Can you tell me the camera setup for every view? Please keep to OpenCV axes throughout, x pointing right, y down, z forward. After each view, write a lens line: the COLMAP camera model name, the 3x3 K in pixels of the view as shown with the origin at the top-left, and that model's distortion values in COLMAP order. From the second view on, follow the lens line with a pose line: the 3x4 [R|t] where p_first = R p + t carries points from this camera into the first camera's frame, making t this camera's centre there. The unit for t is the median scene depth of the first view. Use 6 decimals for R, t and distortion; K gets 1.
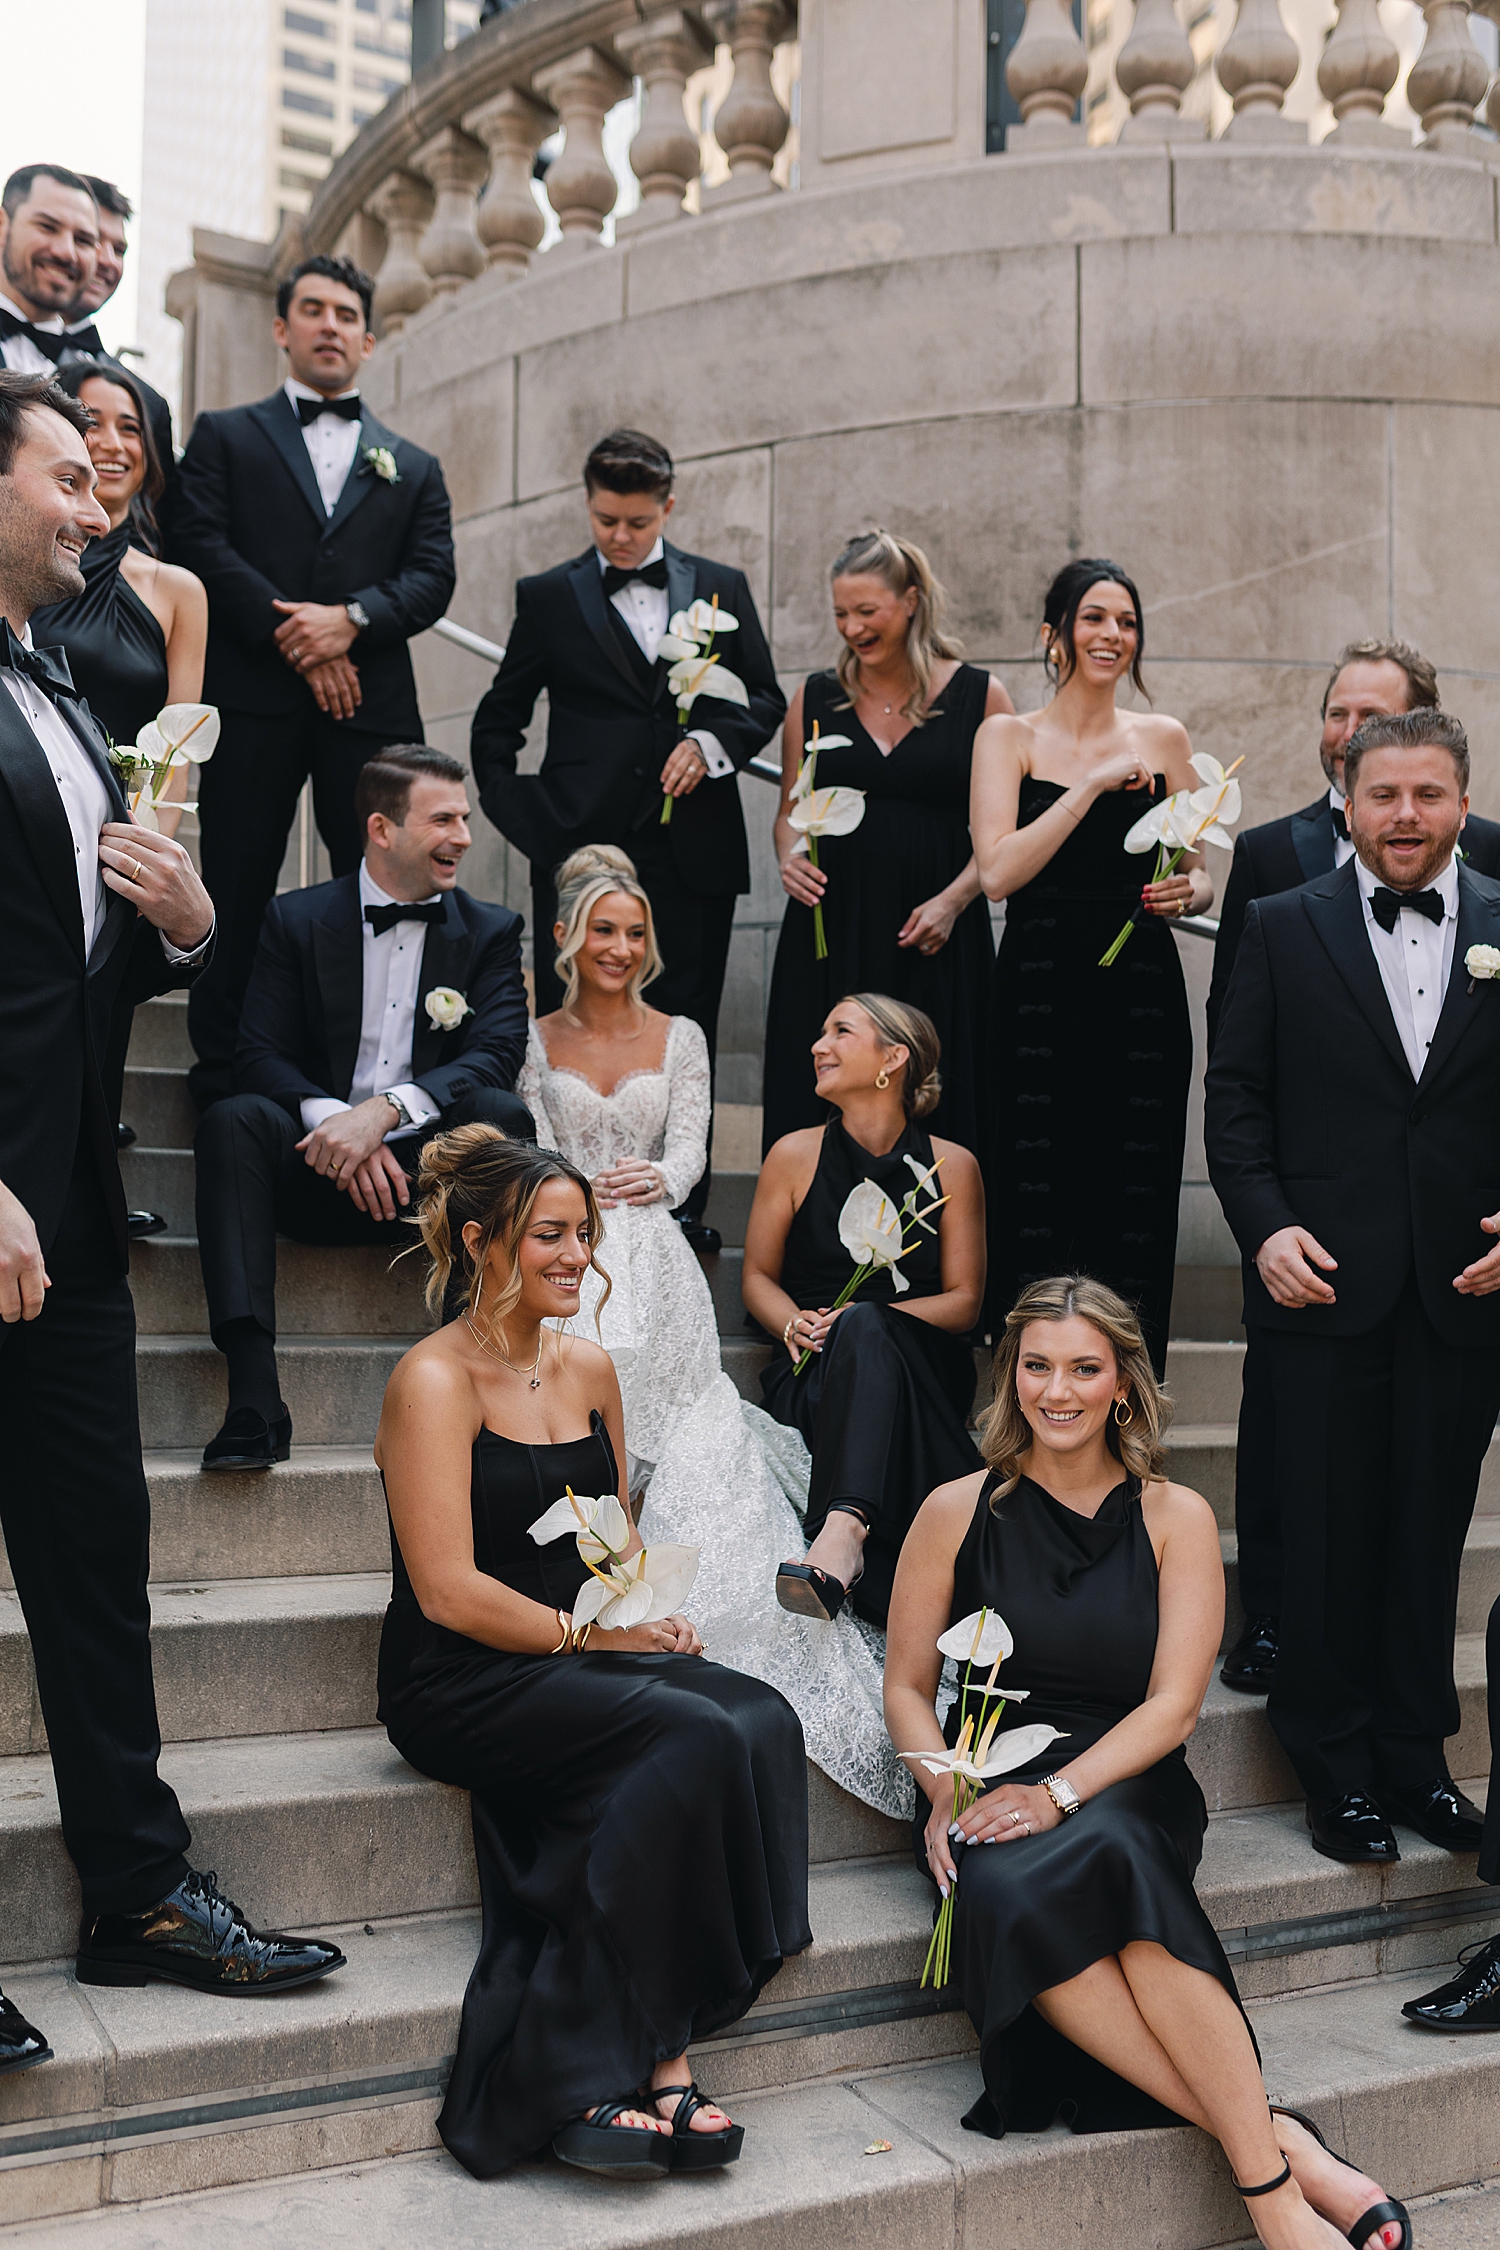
lens RADIAL K [[2147.4, 0, 751.5], [0, 2147.4, 1121.4], [0, 0, 1]] dist [0.004700, 0.000000]
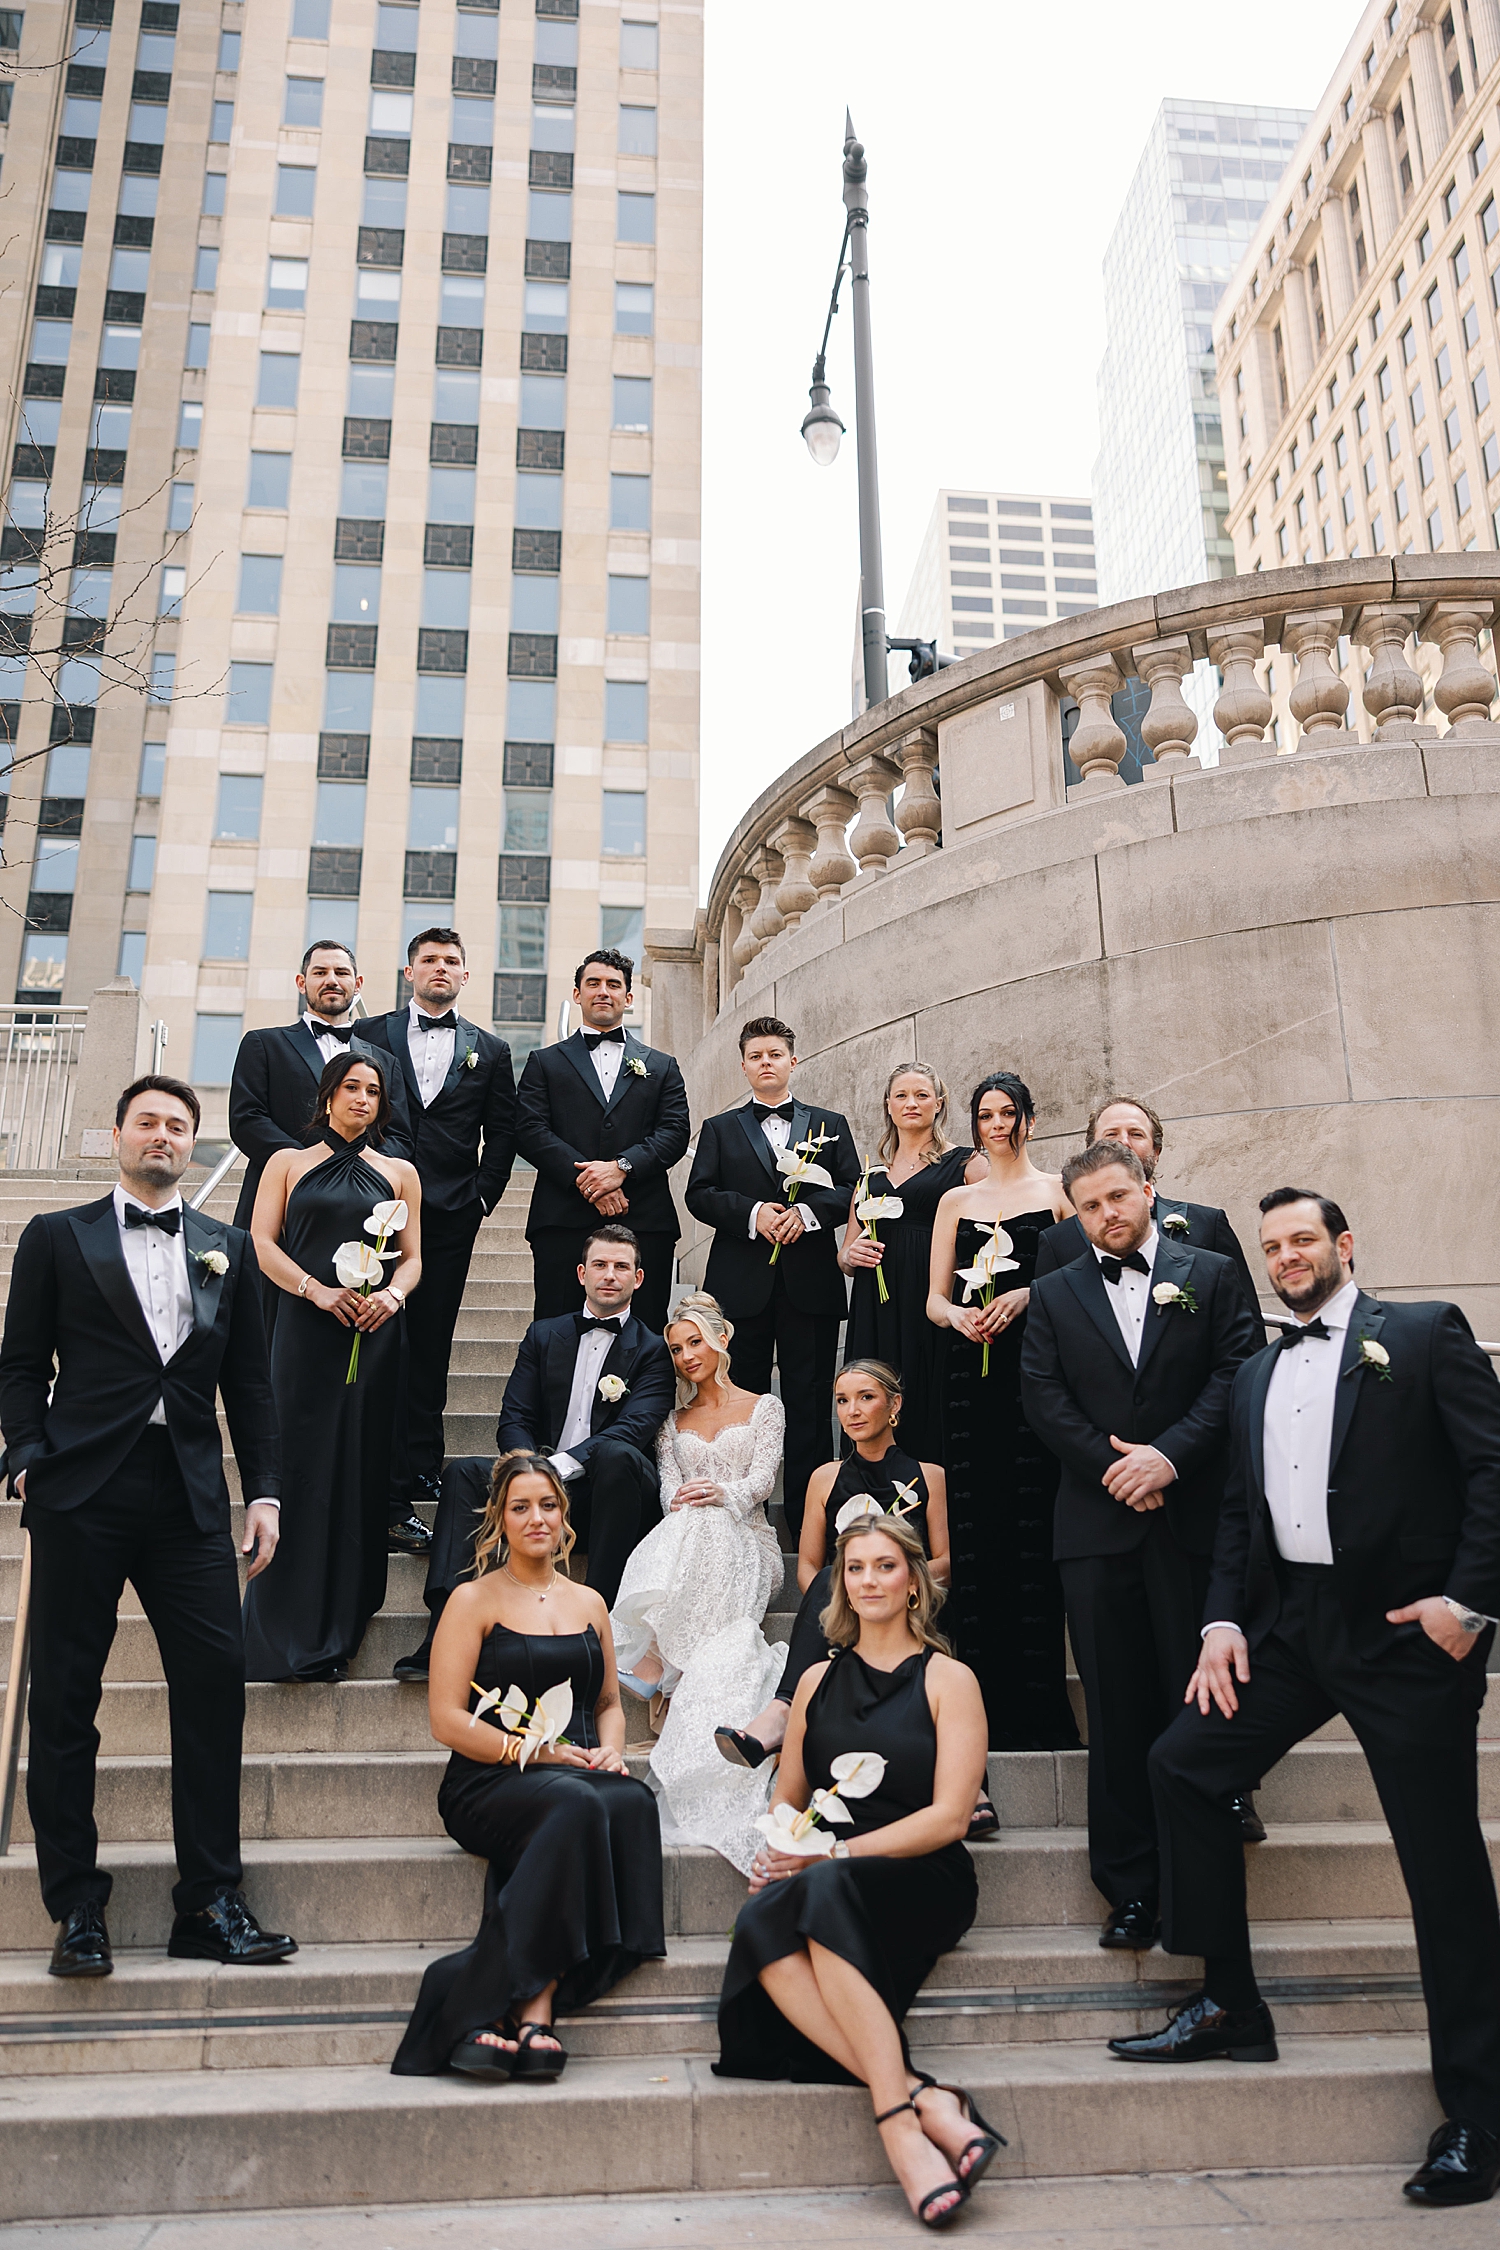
lens RADIAL K [[1746.0, 0, 750.3], [0, 1746.0, 1123.1], [0, 0, 1]] dist [0.011578, -0.000165]
pose [[0.934987, -0.132554, -0.328982, 0.305943], [0.048148, 0.966388, -0.252540, 0.063286], [0.351400, 0.220282, 0.909942, -0.139162]]
